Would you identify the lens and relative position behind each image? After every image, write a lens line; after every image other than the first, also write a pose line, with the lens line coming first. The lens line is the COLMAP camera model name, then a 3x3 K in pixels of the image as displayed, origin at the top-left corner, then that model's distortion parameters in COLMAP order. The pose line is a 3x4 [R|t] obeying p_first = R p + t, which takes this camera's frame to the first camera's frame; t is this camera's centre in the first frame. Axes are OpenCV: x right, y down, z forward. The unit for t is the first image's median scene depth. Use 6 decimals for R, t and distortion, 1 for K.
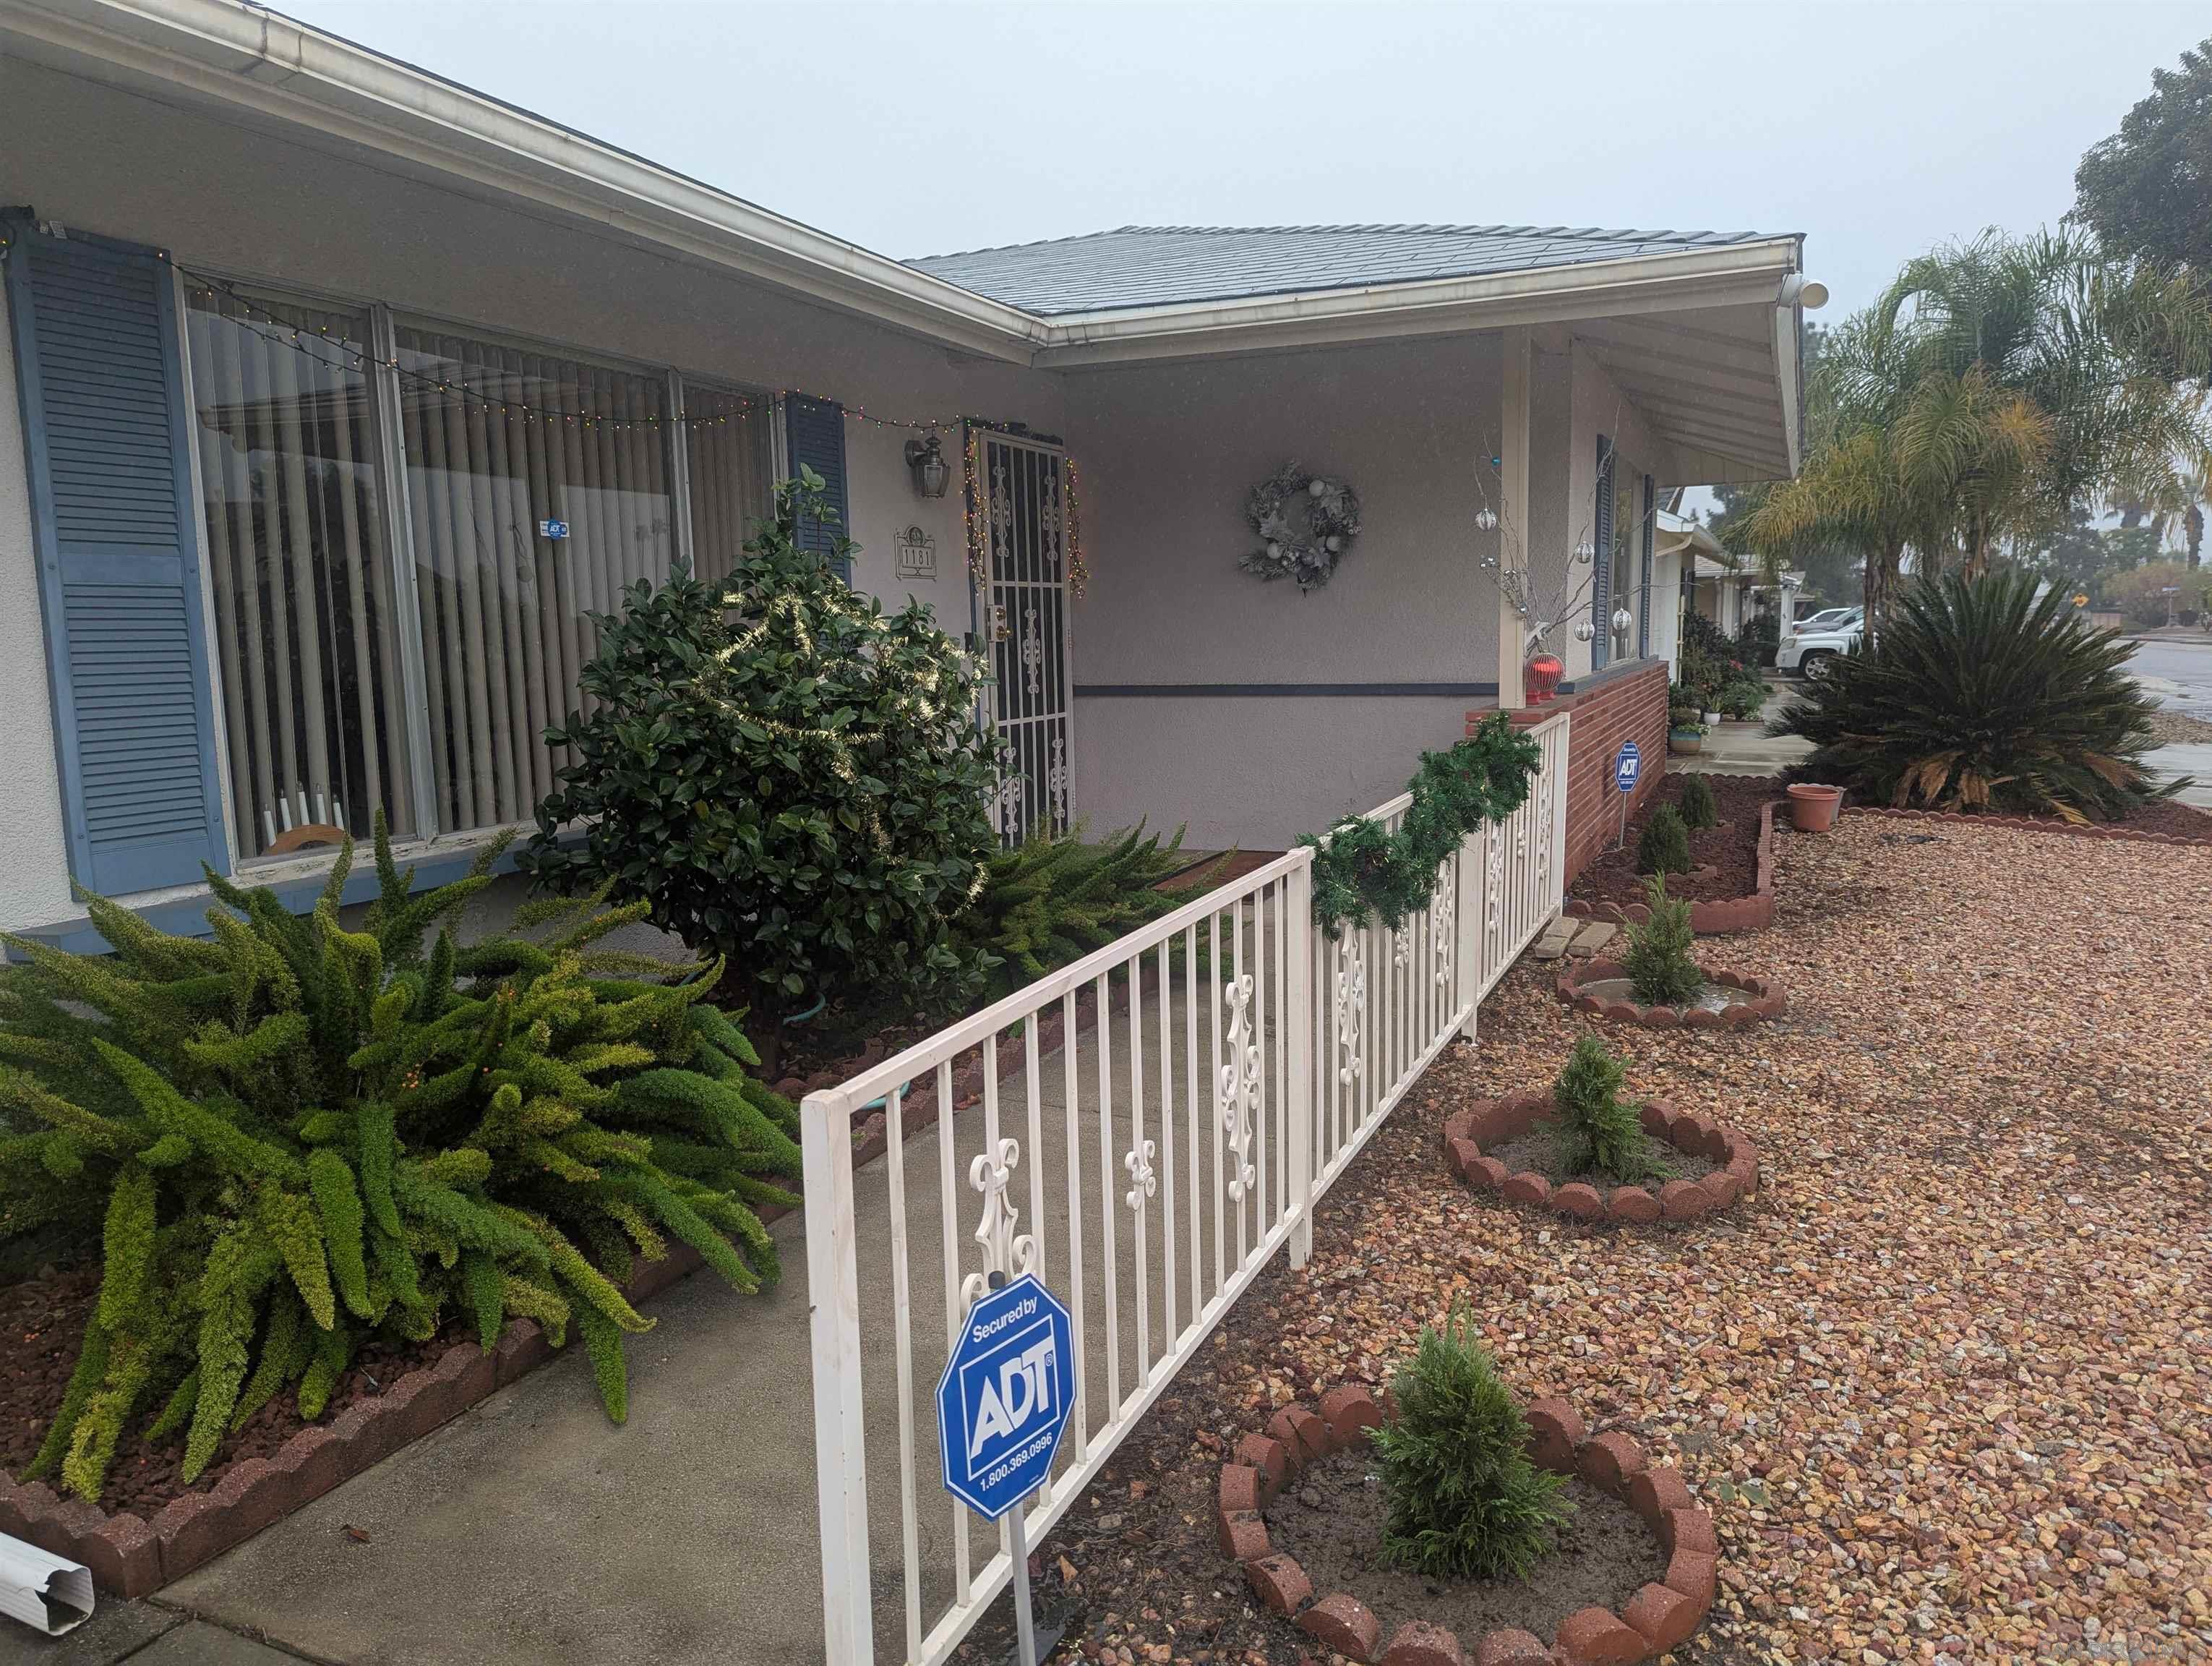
lens RADIAL K [[1531.0, 0, 1131.5], [0, 1531.0, 836.6], [0, 0, 1]] dist [0.064402, -0.053843]
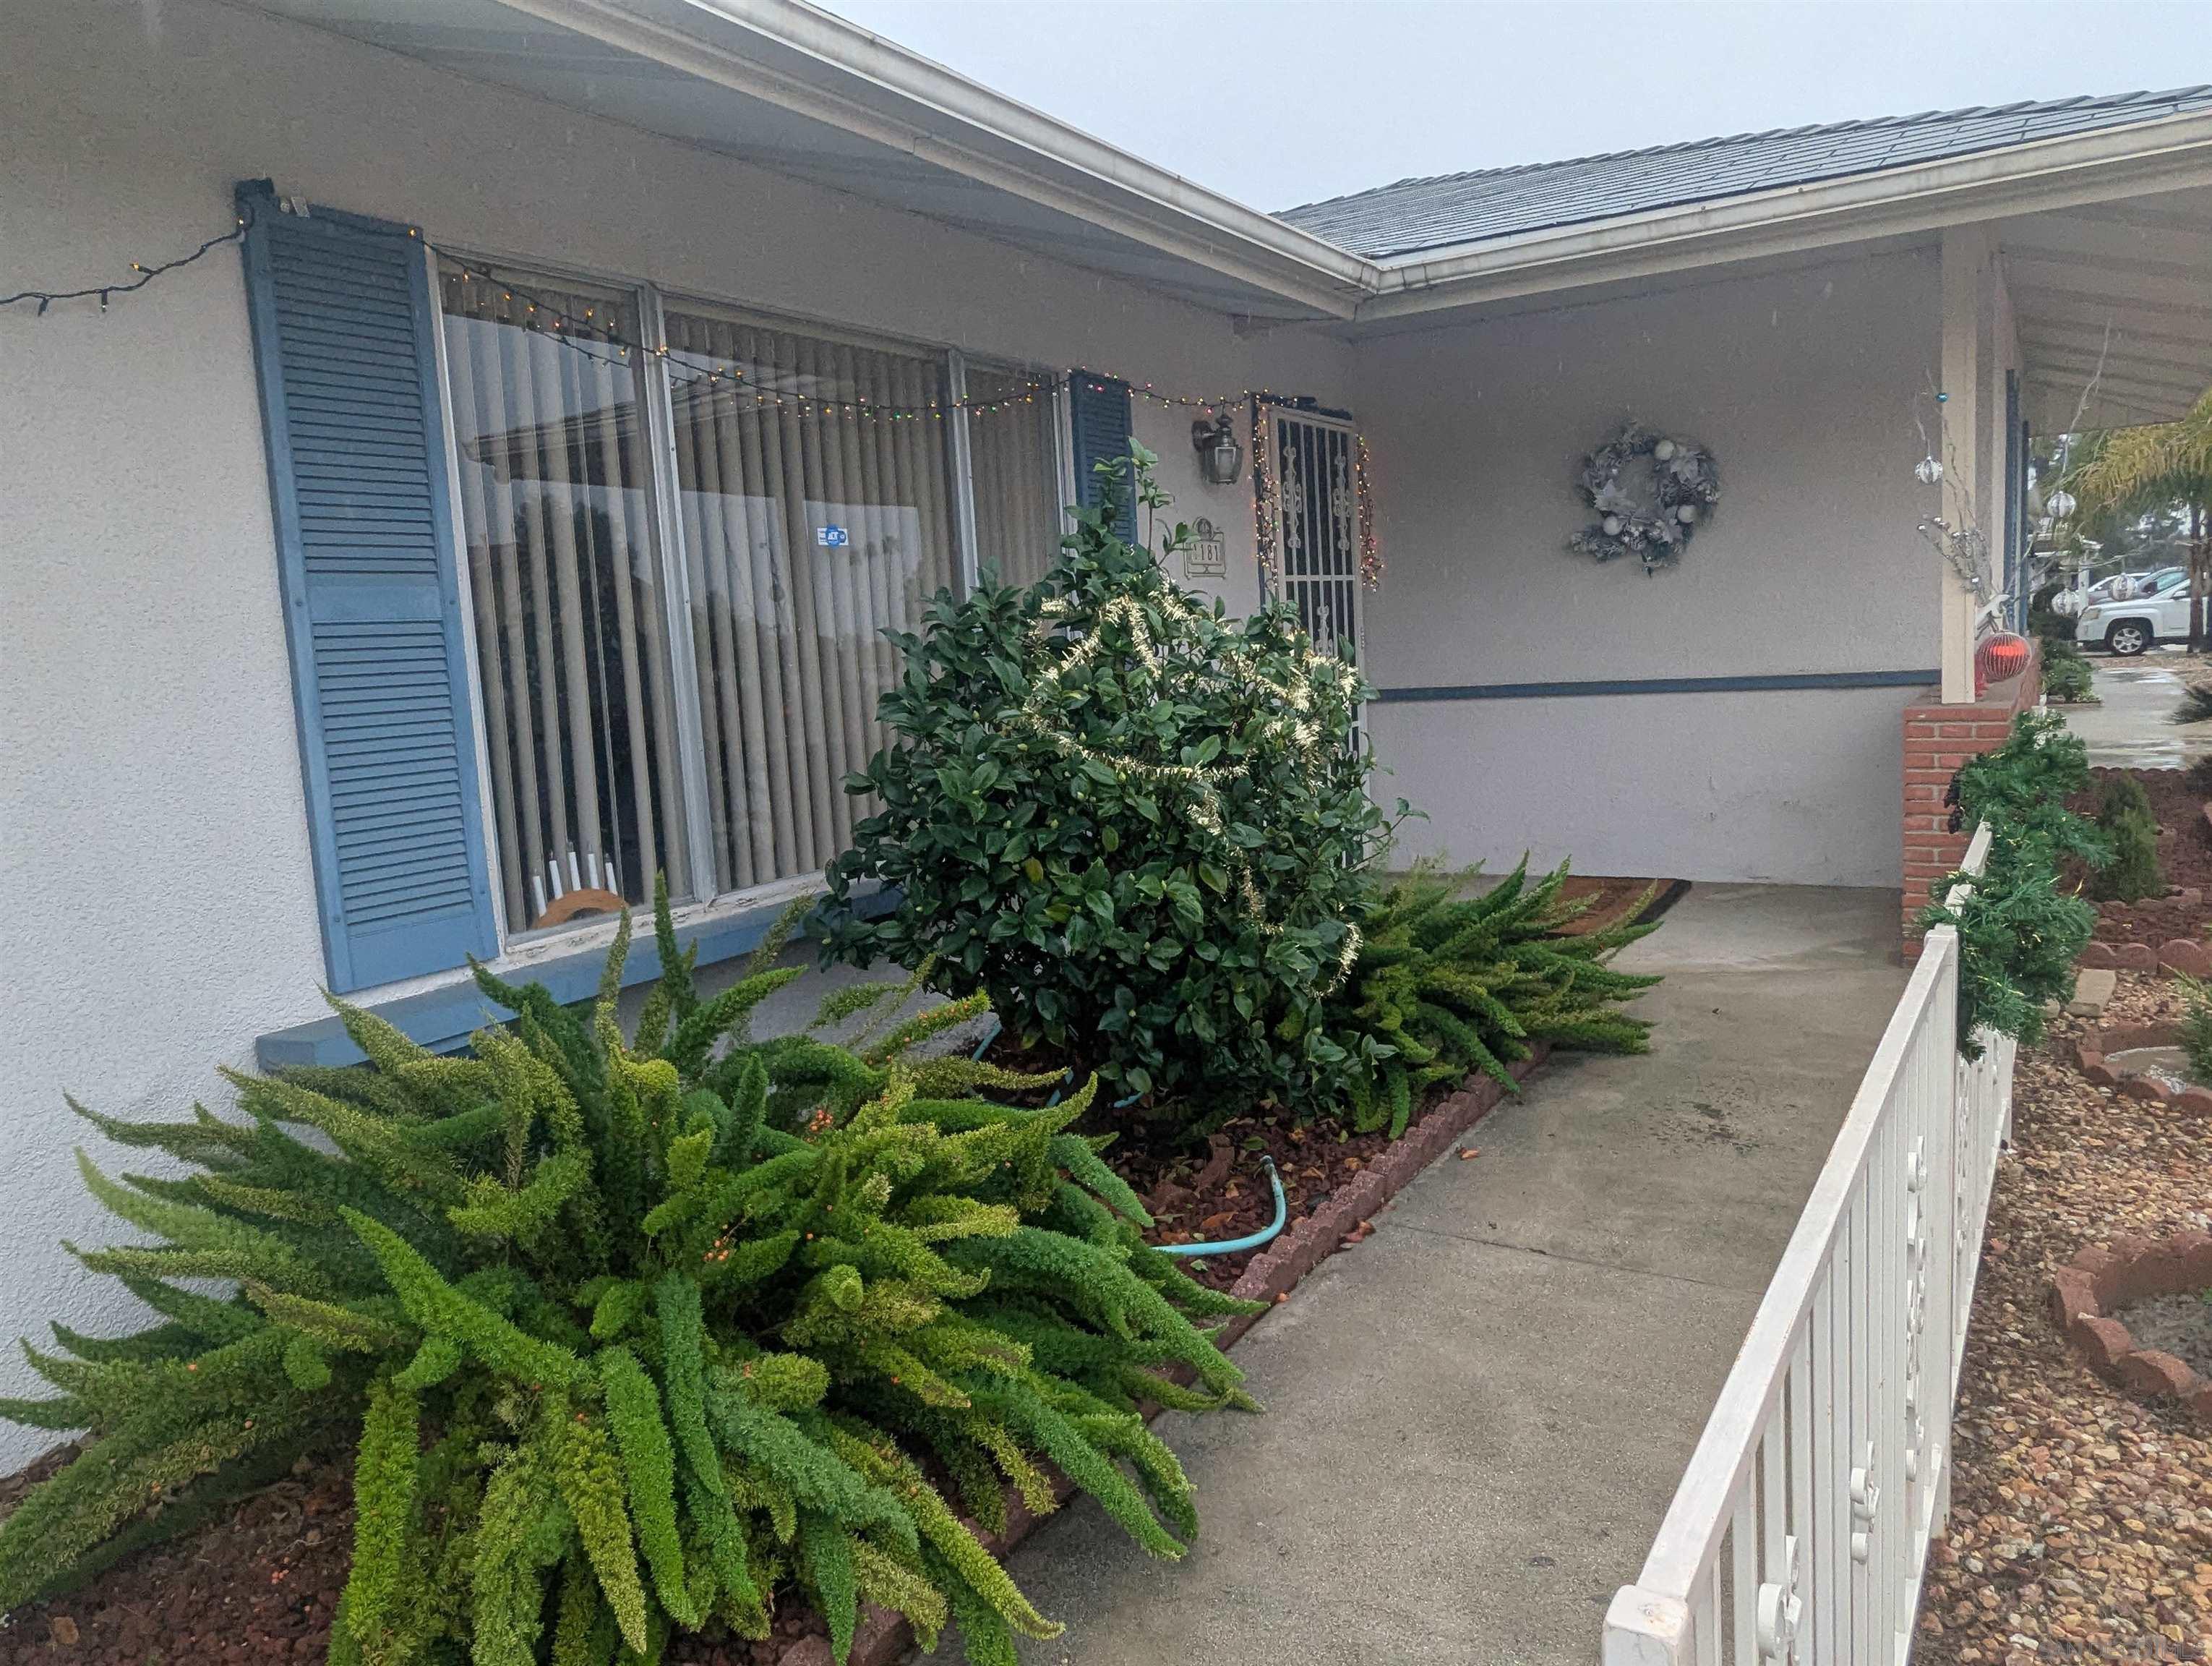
lens RADIAL K [[1560.5, 0, 1106.0], [0, 1560.5, 833.0], [0, 0, 1]] dist [0.003498, -0.005200]
pose [[0.988119, -0.020584, -0.152305, -0.117857], [0.019745, 0.999780, -0.007023, -0.030138], [0.152416, 0.003932, 0.988309, 0.202967]]
